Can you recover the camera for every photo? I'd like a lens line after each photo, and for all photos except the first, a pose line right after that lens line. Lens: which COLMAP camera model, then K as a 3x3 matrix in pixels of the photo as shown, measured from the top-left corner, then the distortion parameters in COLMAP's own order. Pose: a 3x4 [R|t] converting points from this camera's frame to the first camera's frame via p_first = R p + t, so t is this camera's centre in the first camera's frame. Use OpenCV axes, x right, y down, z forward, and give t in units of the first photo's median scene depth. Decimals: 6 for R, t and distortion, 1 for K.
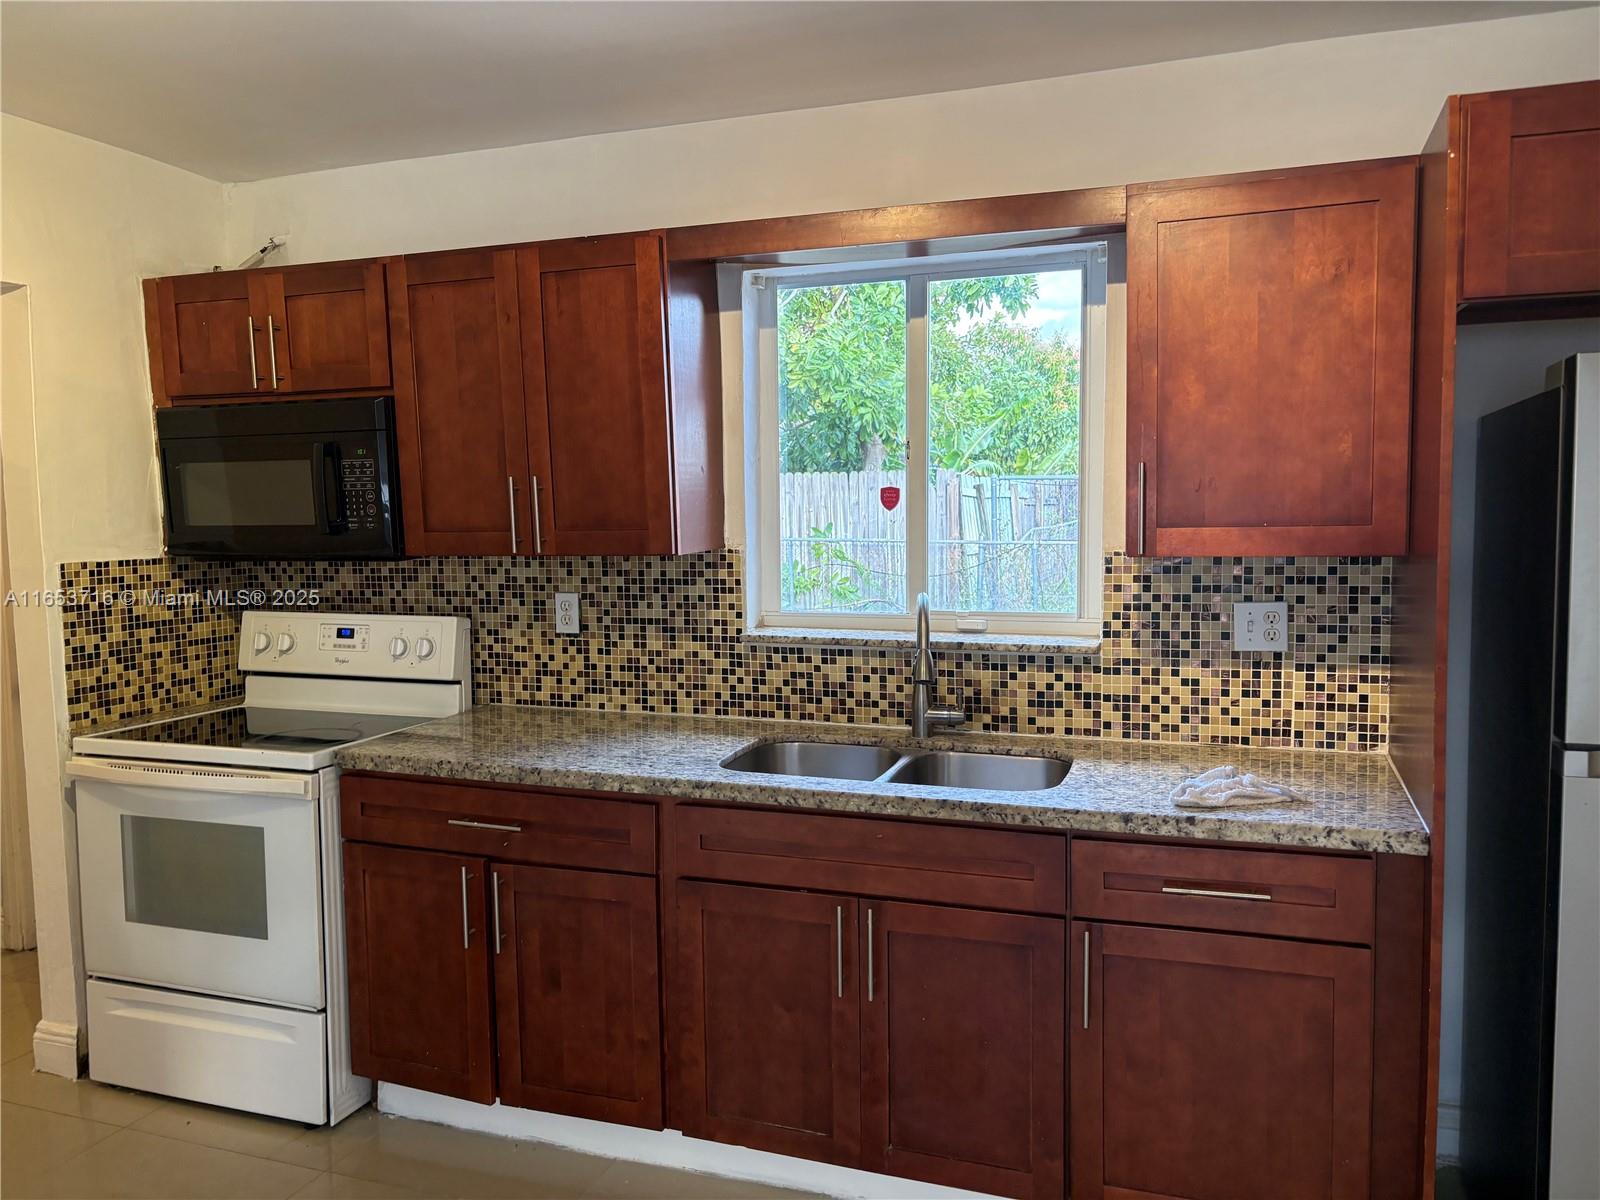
lens RADIAL K [[1213.9, 0, 795.1], [0, 1213.9, 598.1], [0, 0, 1]] dist [0.056570, -0.055143]
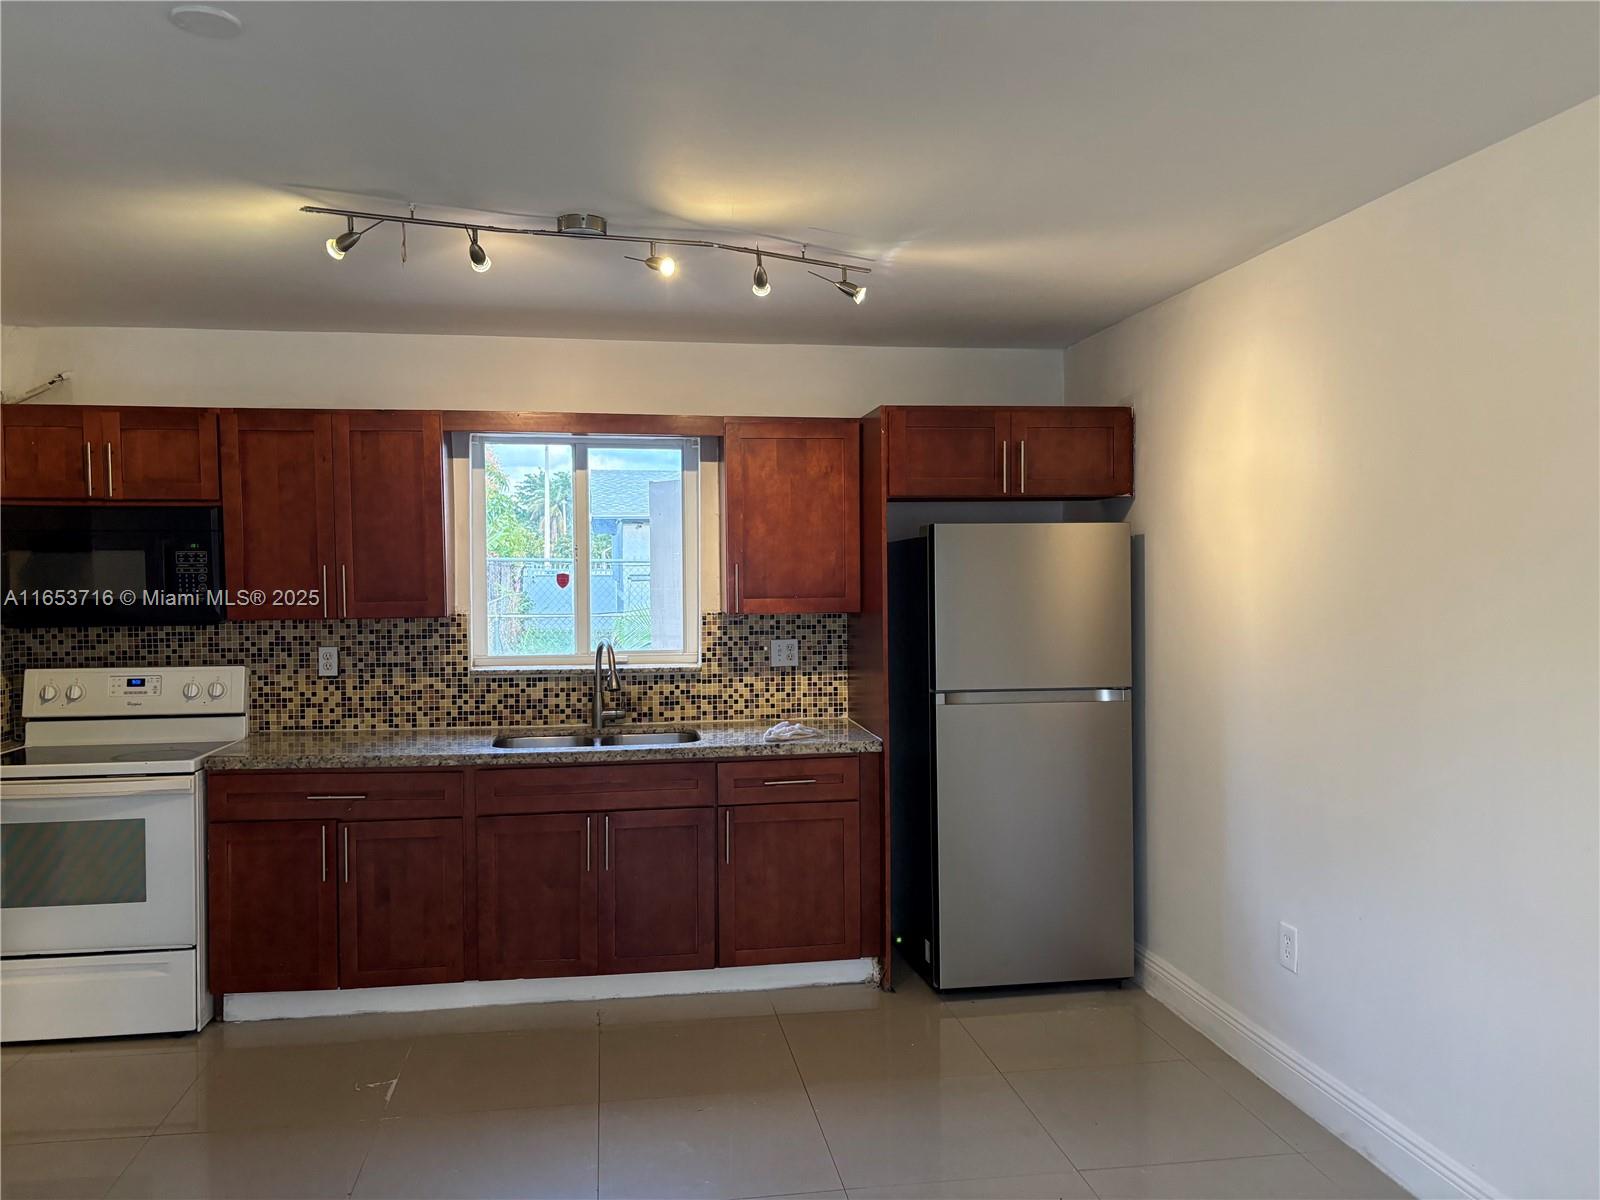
lens RADIAL K [[1213.9, 0, 789.9], [0, 1213.9, 594.8], [0, 0, 1]] dist [0.056570, -0.055143]
pose [[0.876504, -0.000604, 0.481395, -0.457525], [0.032176, 0.997836, -0.057334, 0.038690], [-0.480319, 0.065743, 0.874627, -0.561683]]
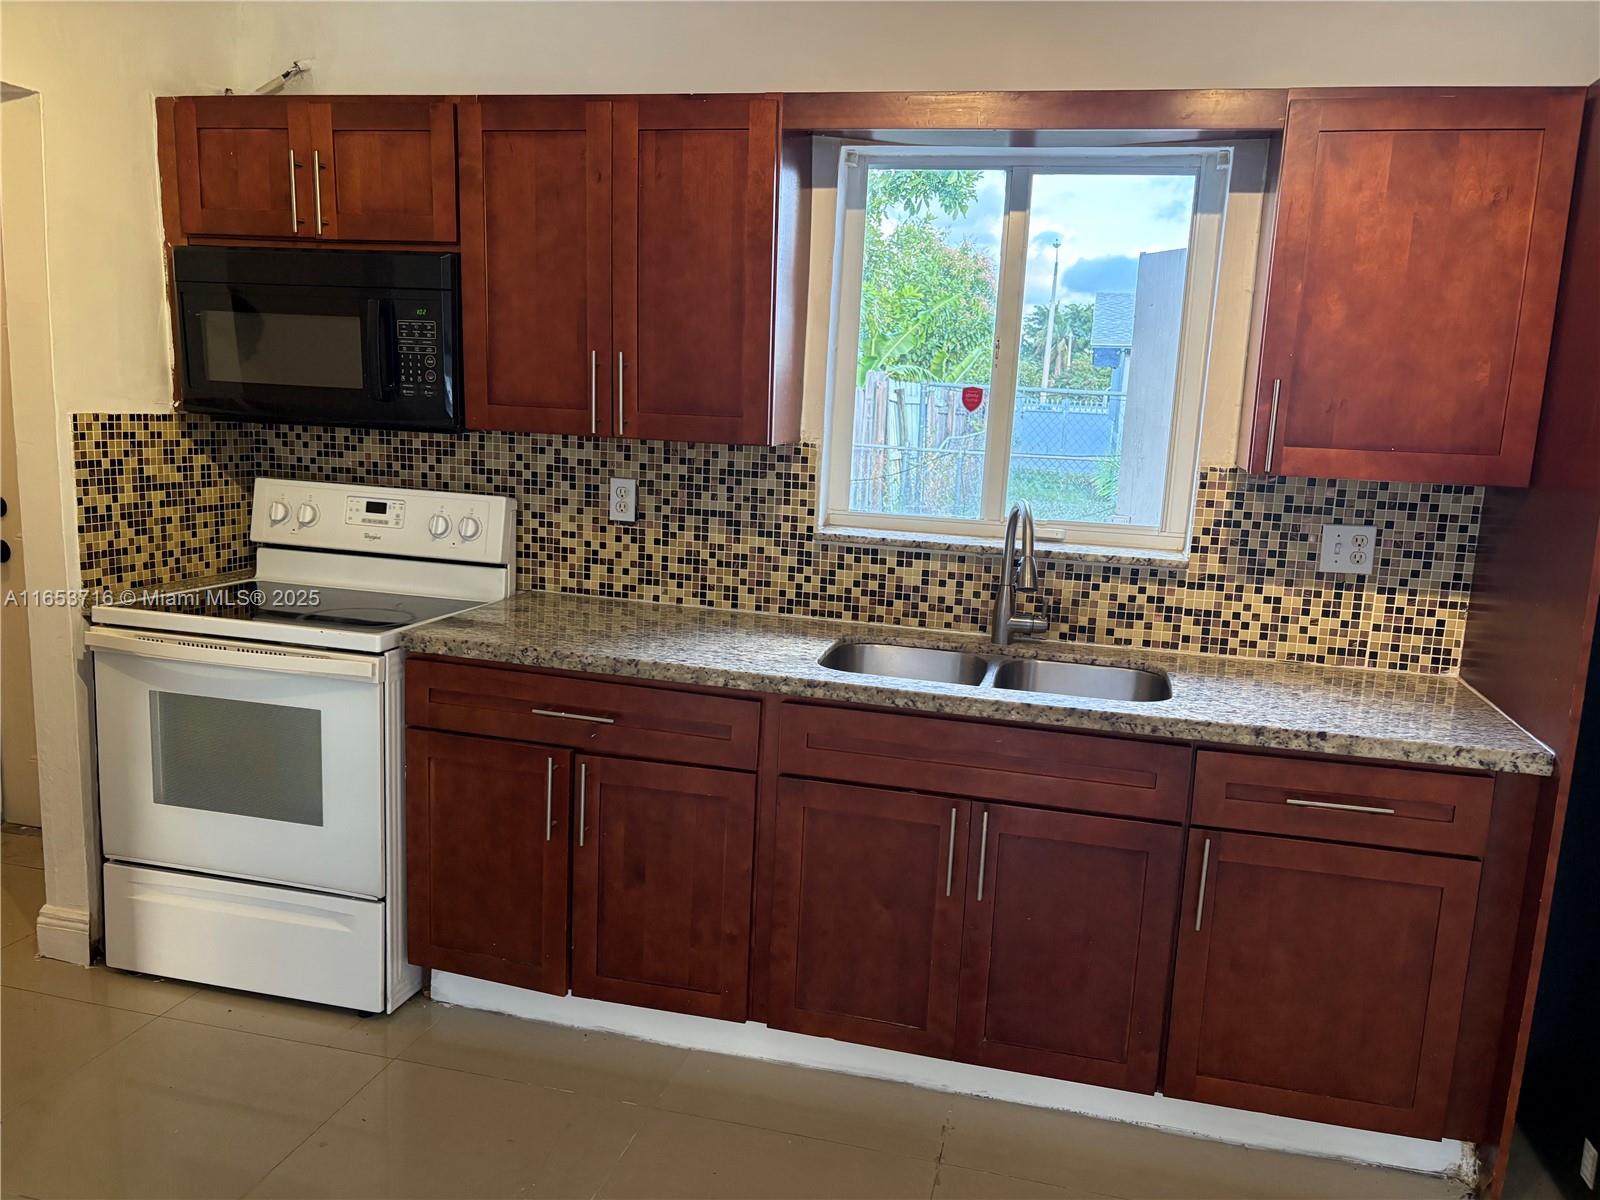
lens RADIAL K [[1213.9, 0, 805.5], [0, 1213.9, 612.3], [0, 0, 1]] dist [0.056570, -0.055143]
pose [[0.991960, 0.042458, 0.119220, -0.177521], [-0.053556, 0.994366, 0.091479, 0.006018], [-0.114664, -0.097128, 0.988645, 0.033262]]
